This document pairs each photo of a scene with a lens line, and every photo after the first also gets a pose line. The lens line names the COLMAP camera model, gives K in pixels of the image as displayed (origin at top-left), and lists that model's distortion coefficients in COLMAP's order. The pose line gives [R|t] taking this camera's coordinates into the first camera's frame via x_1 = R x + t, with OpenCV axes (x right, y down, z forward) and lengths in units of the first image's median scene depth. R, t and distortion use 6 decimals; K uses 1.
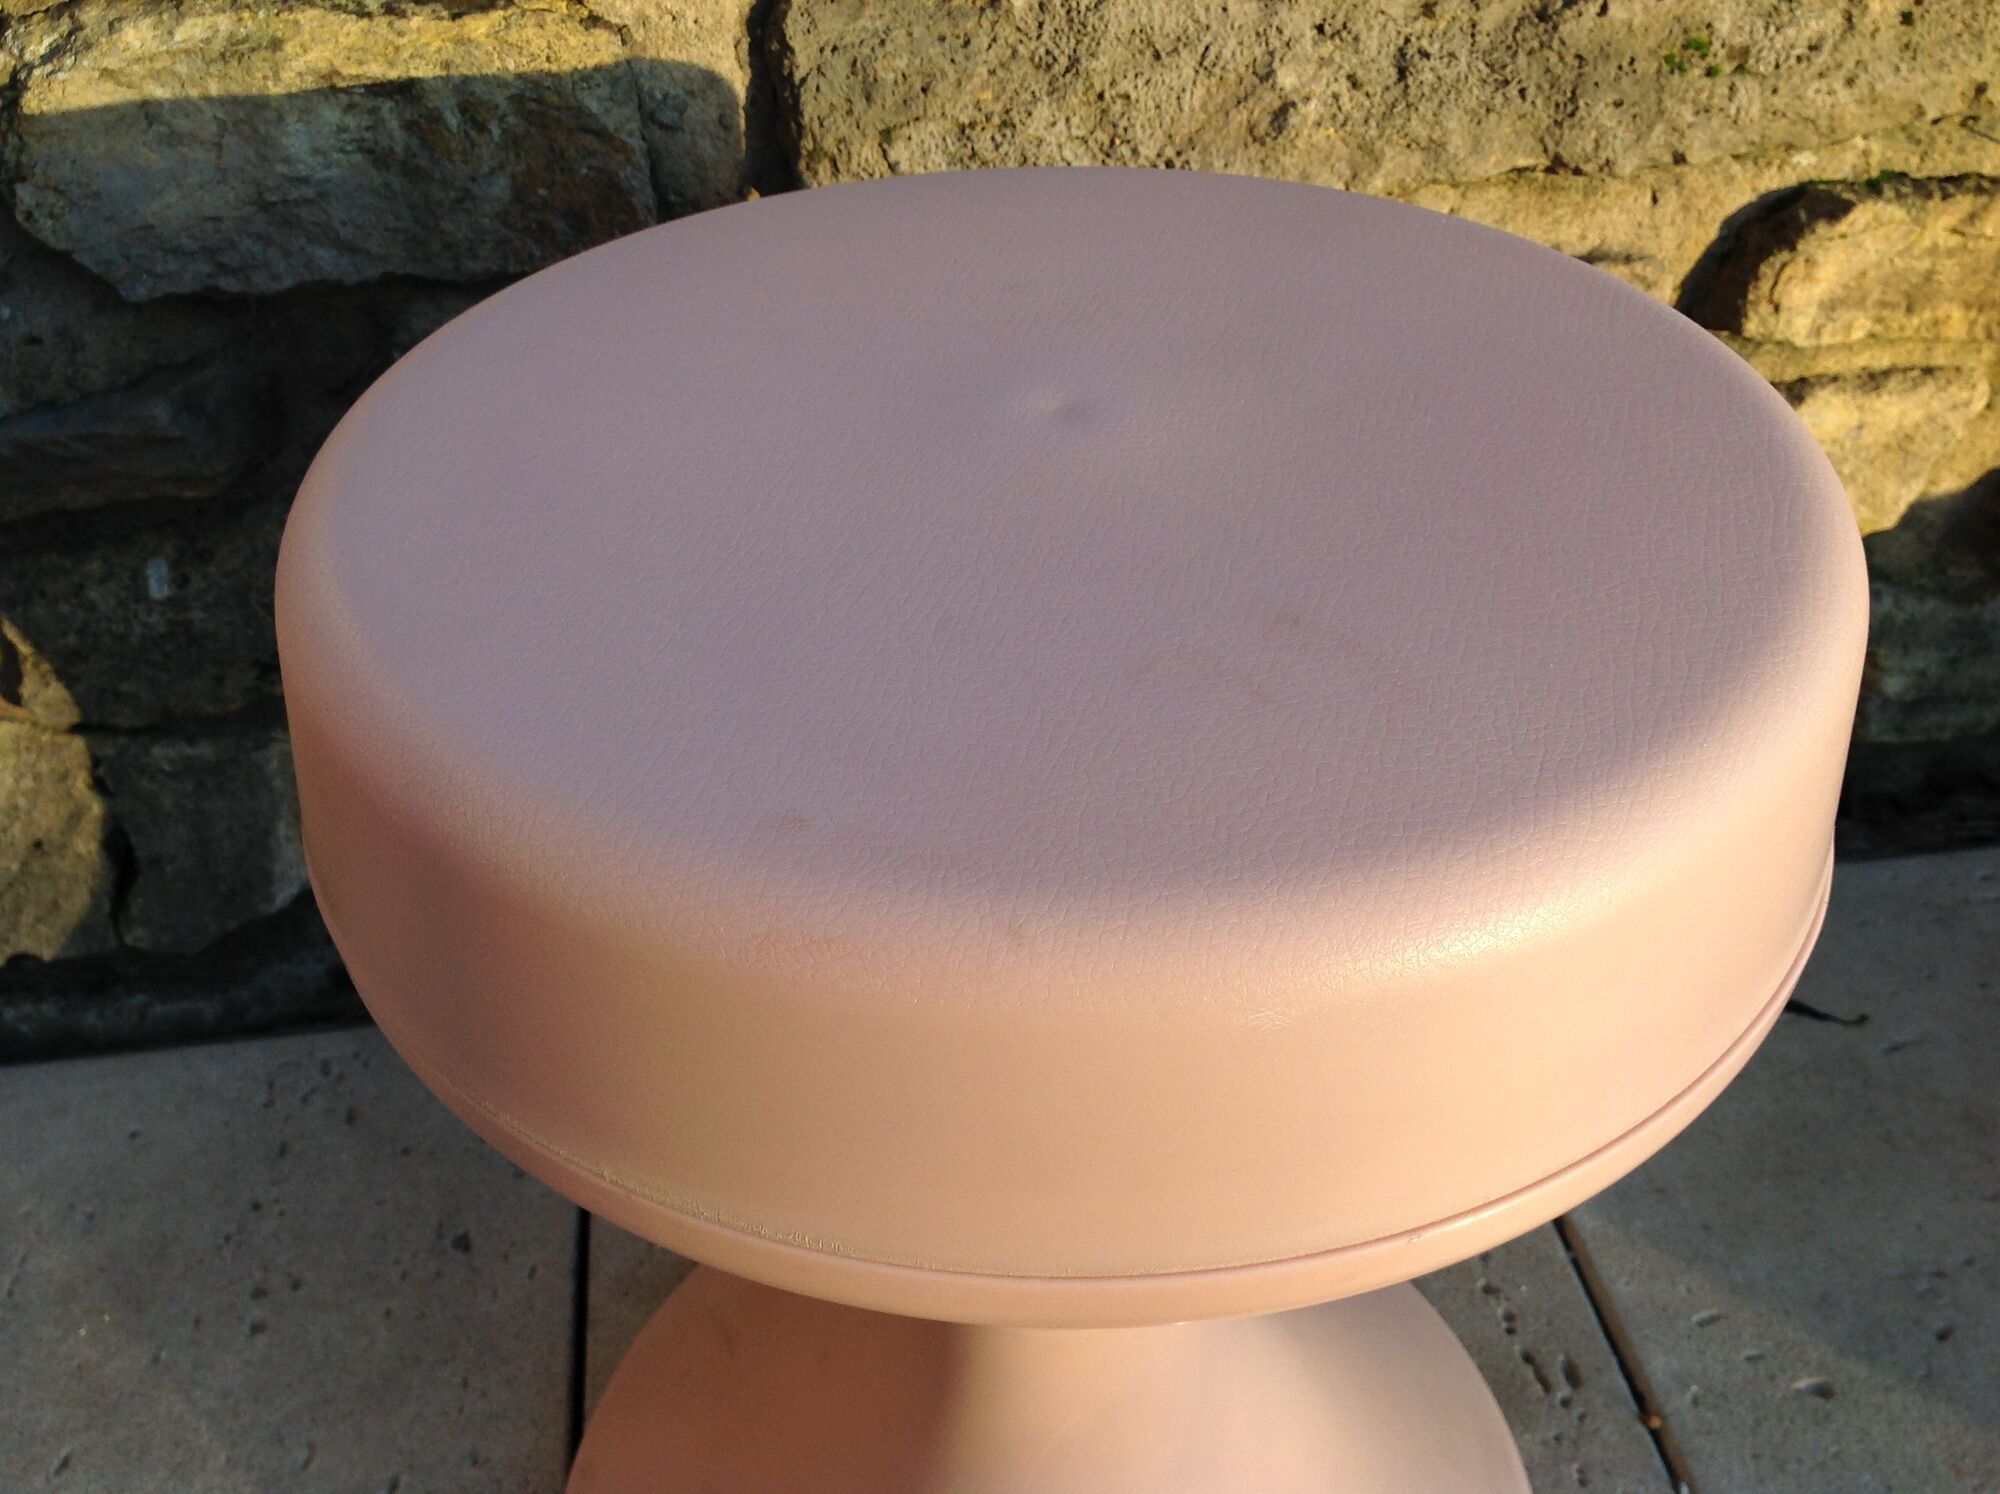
lens RADIAL K [[1853.6, 0, 1009.9], [0, 1853.6, 700.7], [0, 0, 1]] dist [0.079069, -0.193576]
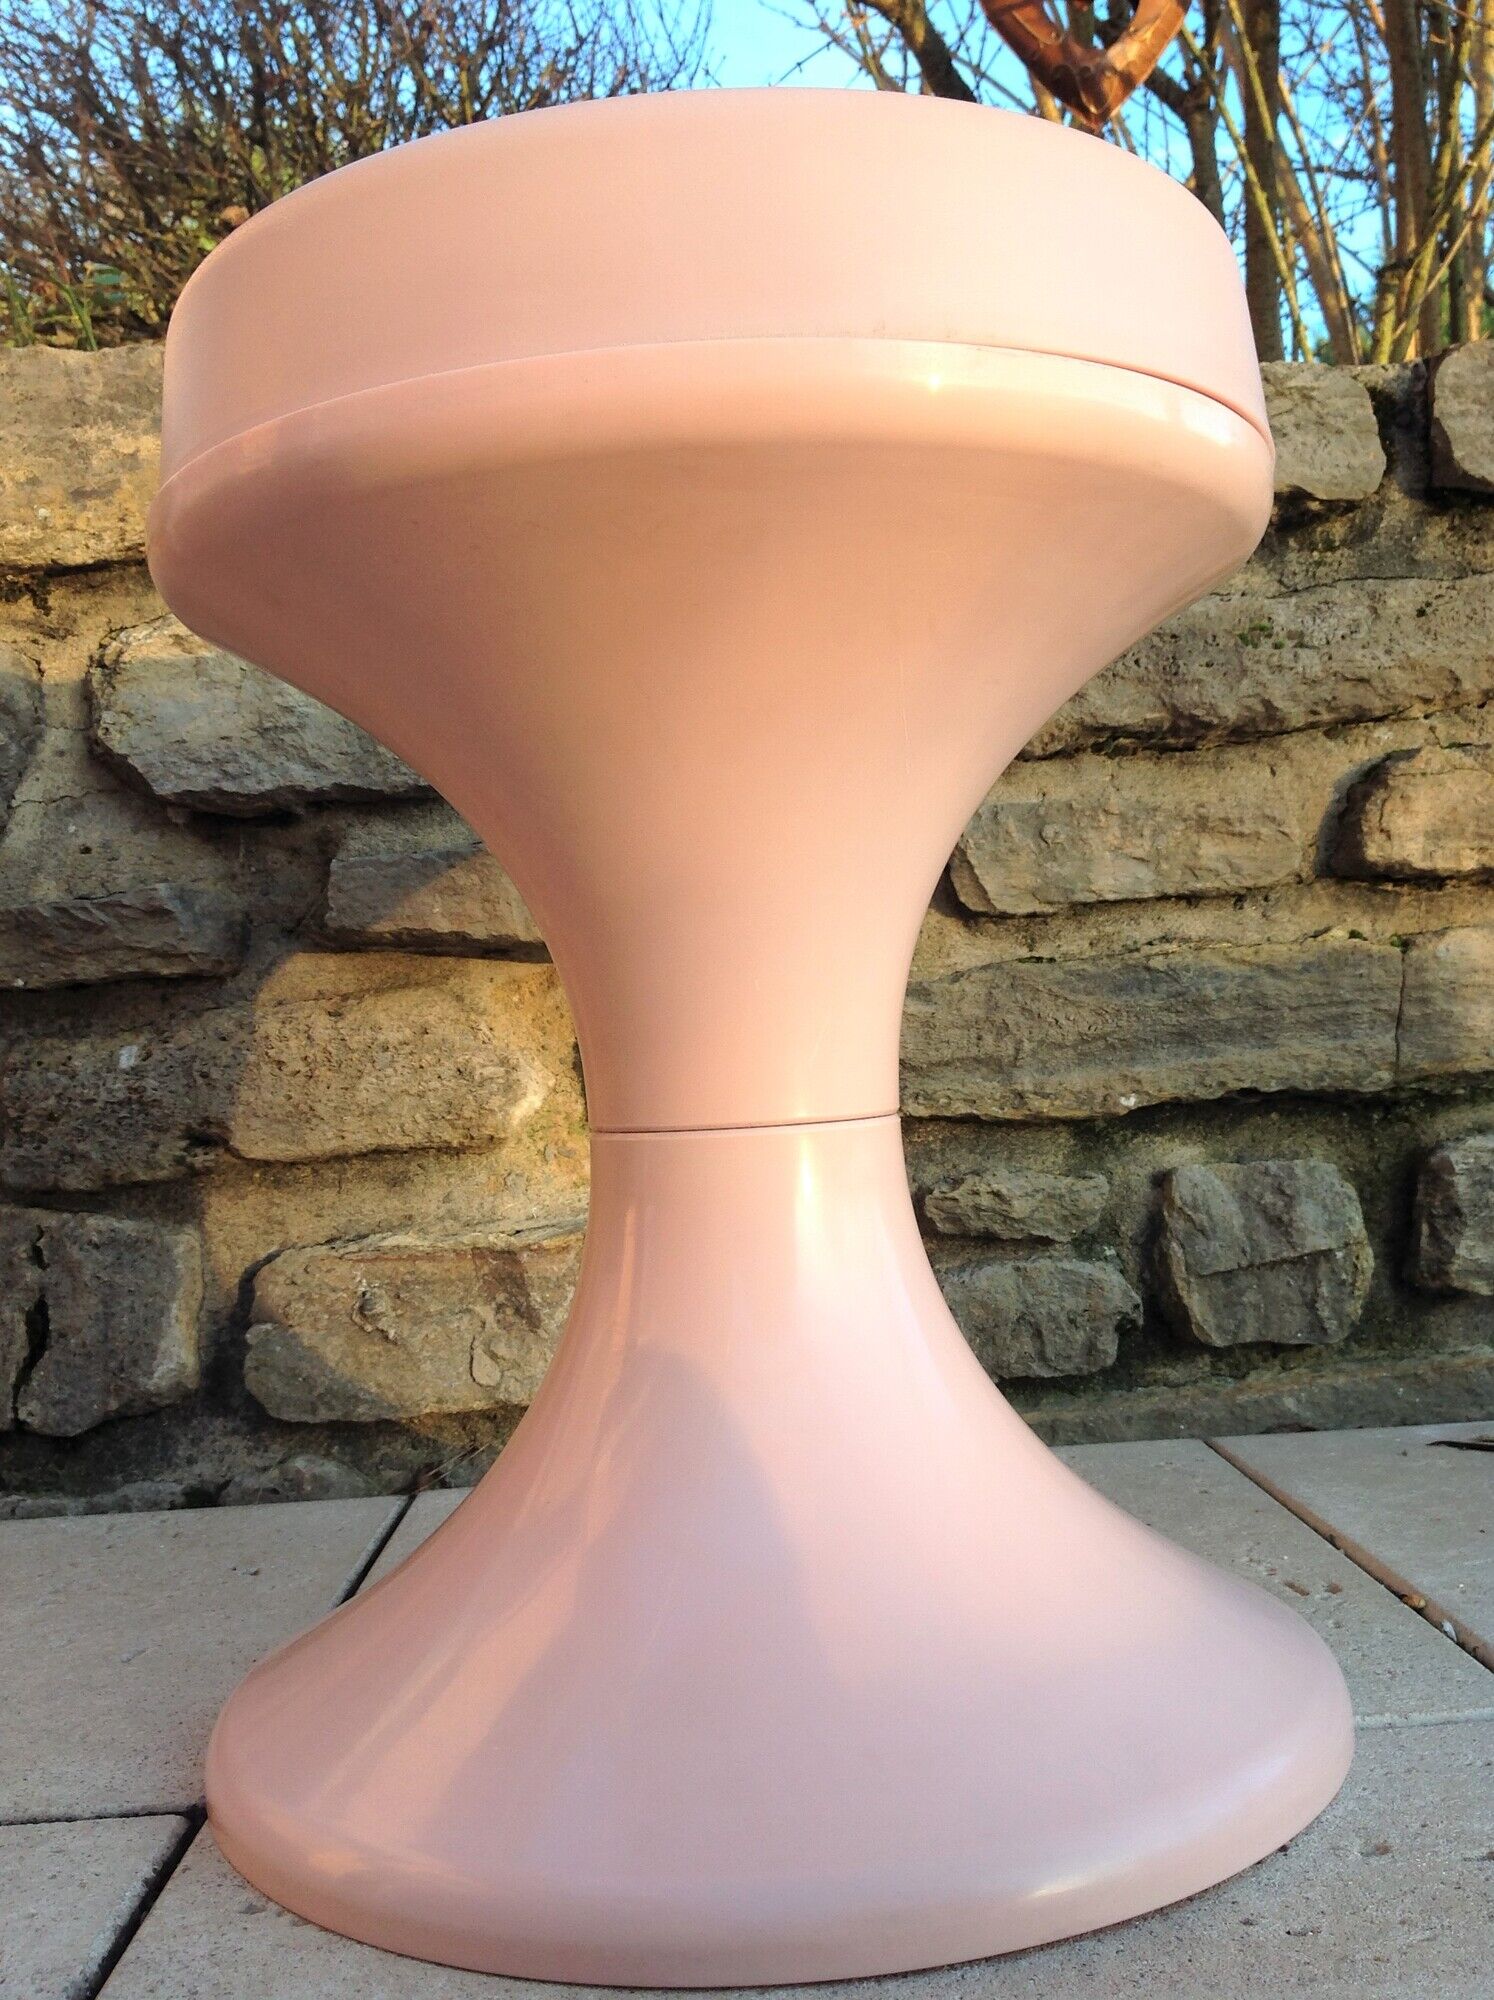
lens RADIAL K [[1787.7, 0, 747.0], [0, 1787.7, 1000.0], [0, 0, 1]] dist [0.125769, -0.284503]
pose [[0.991553, -0.052673, -0.118527, 0.128582], [-0.029852, 0.796621, -0.603742, 0.694226], [0.126222, 0.602180, 0.788319, 0.046324]]
